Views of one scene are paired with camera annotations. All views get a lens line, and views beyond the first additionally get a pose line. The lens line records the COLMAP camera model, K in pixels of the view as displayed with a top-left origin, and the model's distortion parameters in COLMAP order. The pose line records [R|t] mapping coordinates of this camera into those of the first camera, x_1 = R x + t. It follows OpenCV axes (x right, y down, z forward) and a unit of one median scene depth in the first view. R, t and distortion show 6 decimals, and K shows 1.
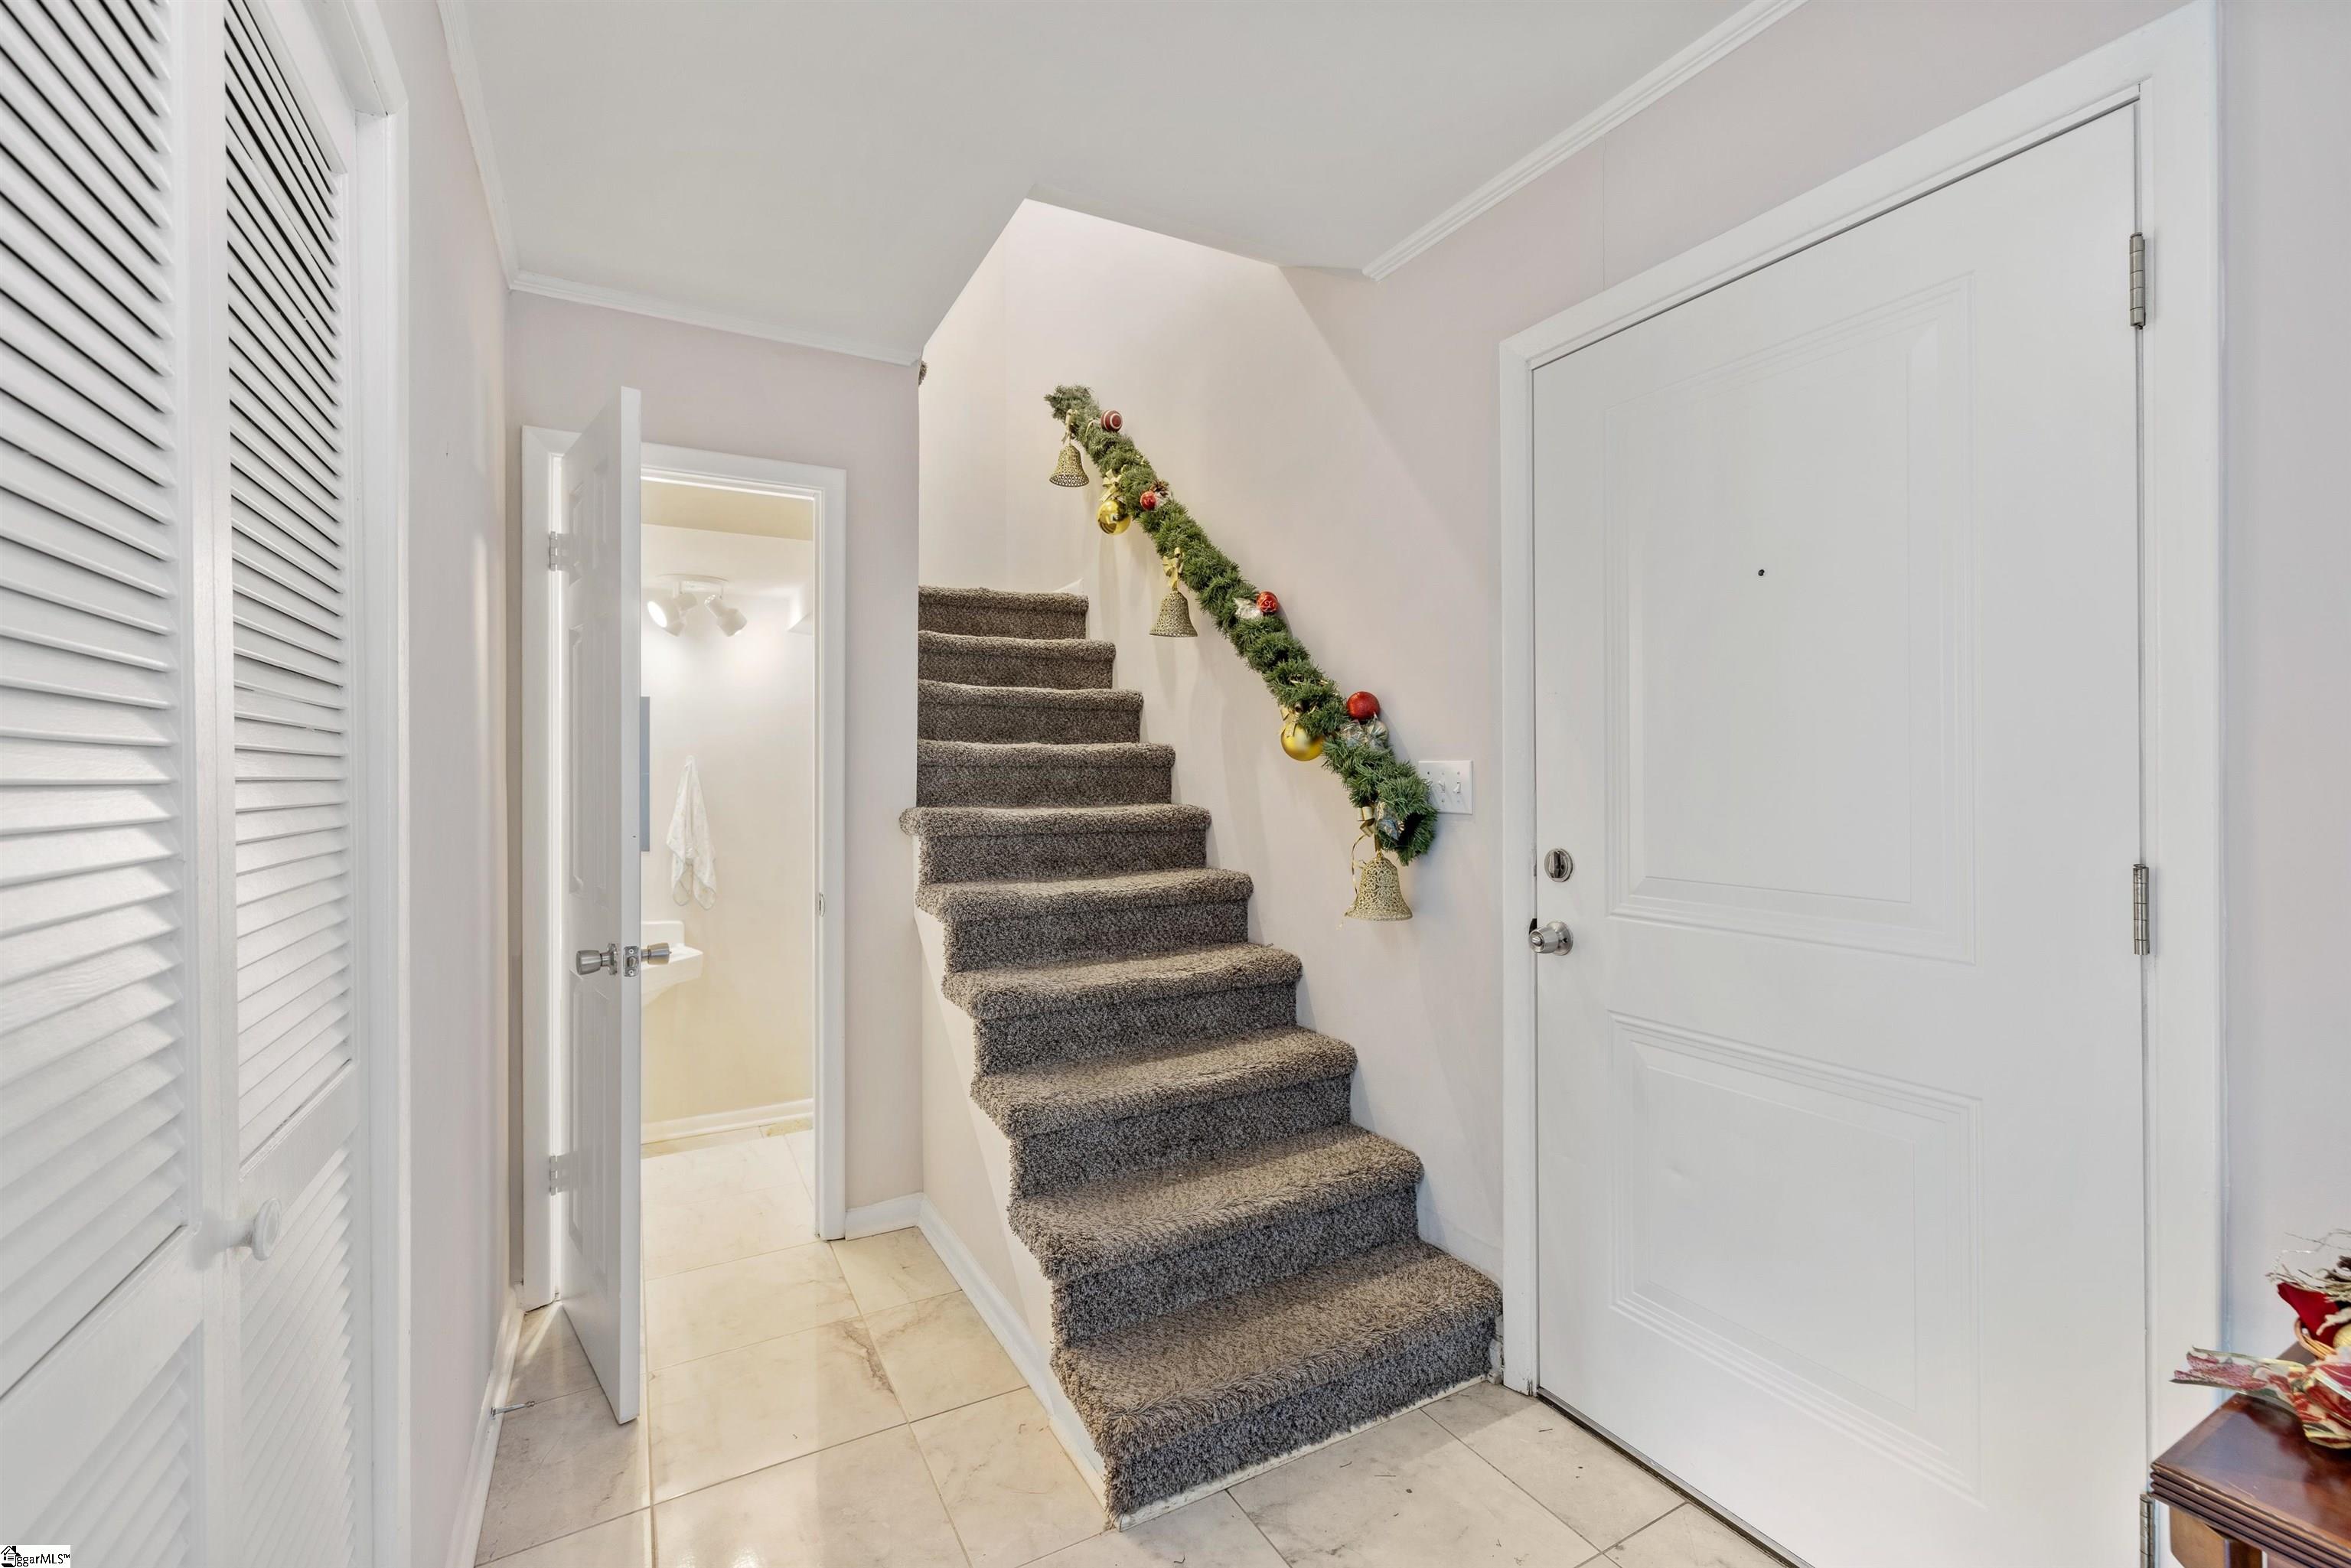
lens RADIAL K [[992.5, 0, 1178.3], [0, 992.5, 780.1], [0, 0, 1]] dist [-0.000013, 0.000002]
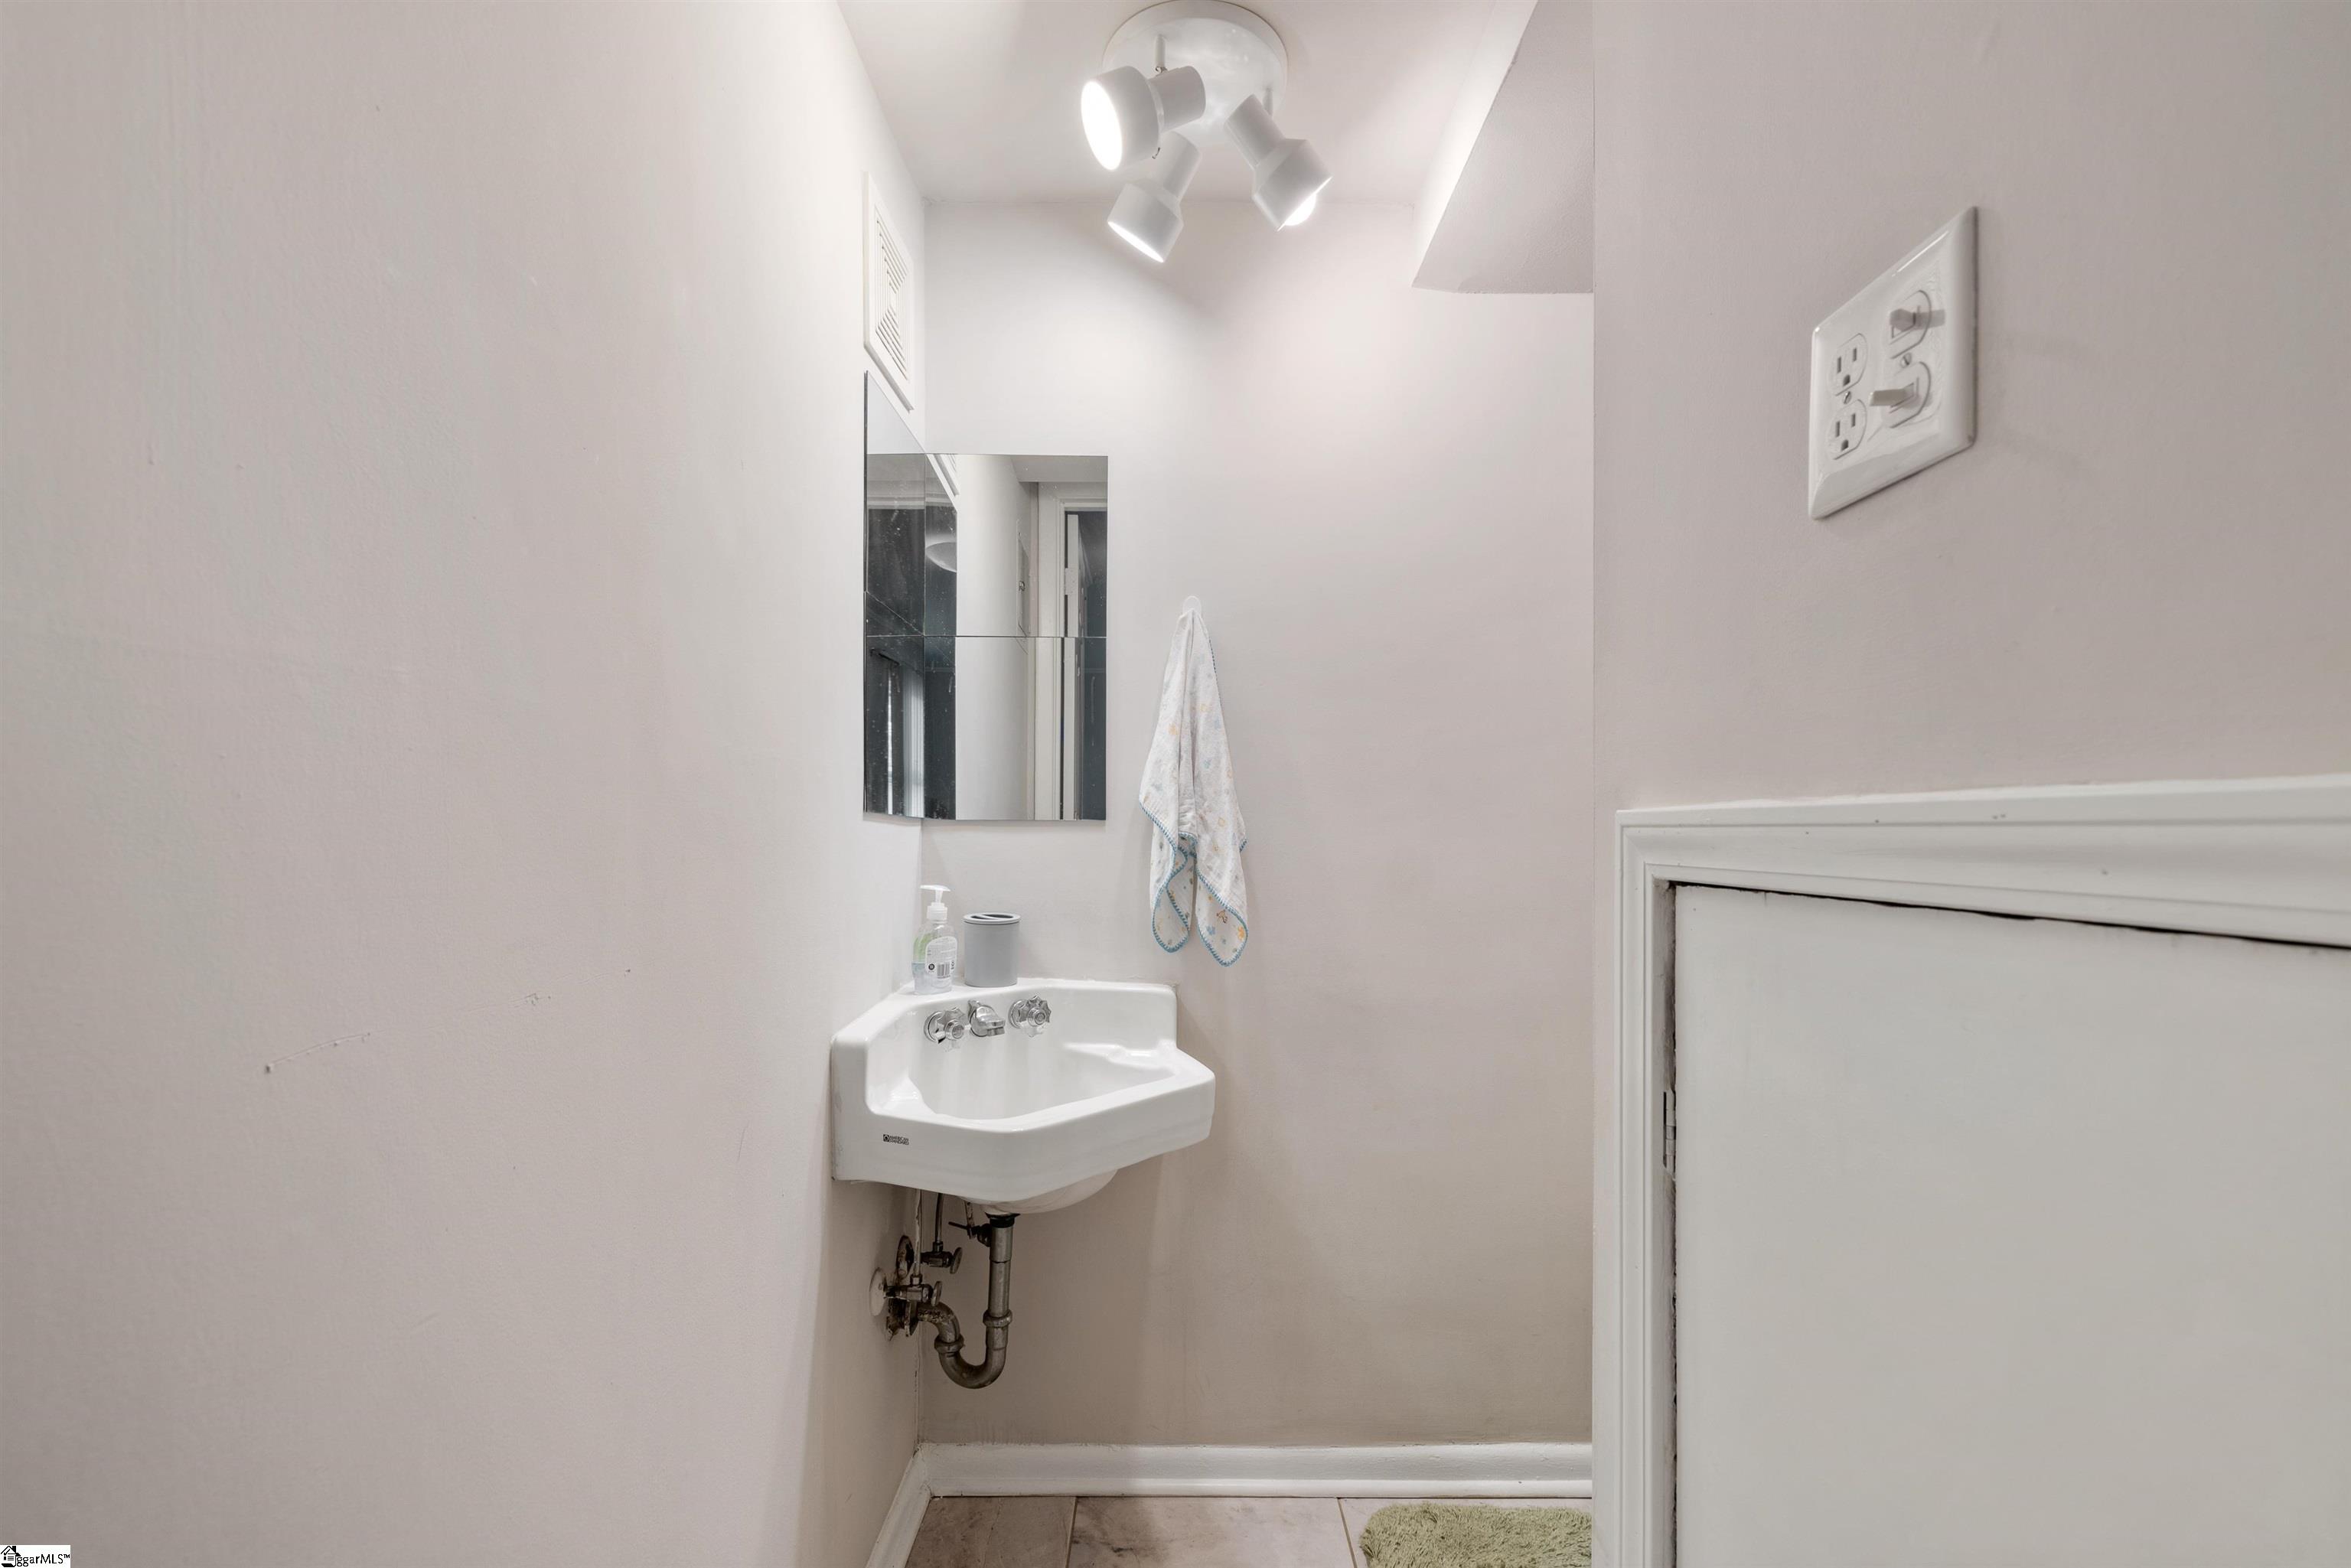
lens RADIAL K [[992.5, 0, 1174.1], [0, 992.5, 784.5], [0, 0, 1]] dist [-0.000013, 0.000002]
pose [[0.881148, 0.003671, -0.472825, -0.304746], [-0.003200, 0.999993, 0.001802, 0.056876], [0.472829, -0.000075, 0.881154, 0.637617]]
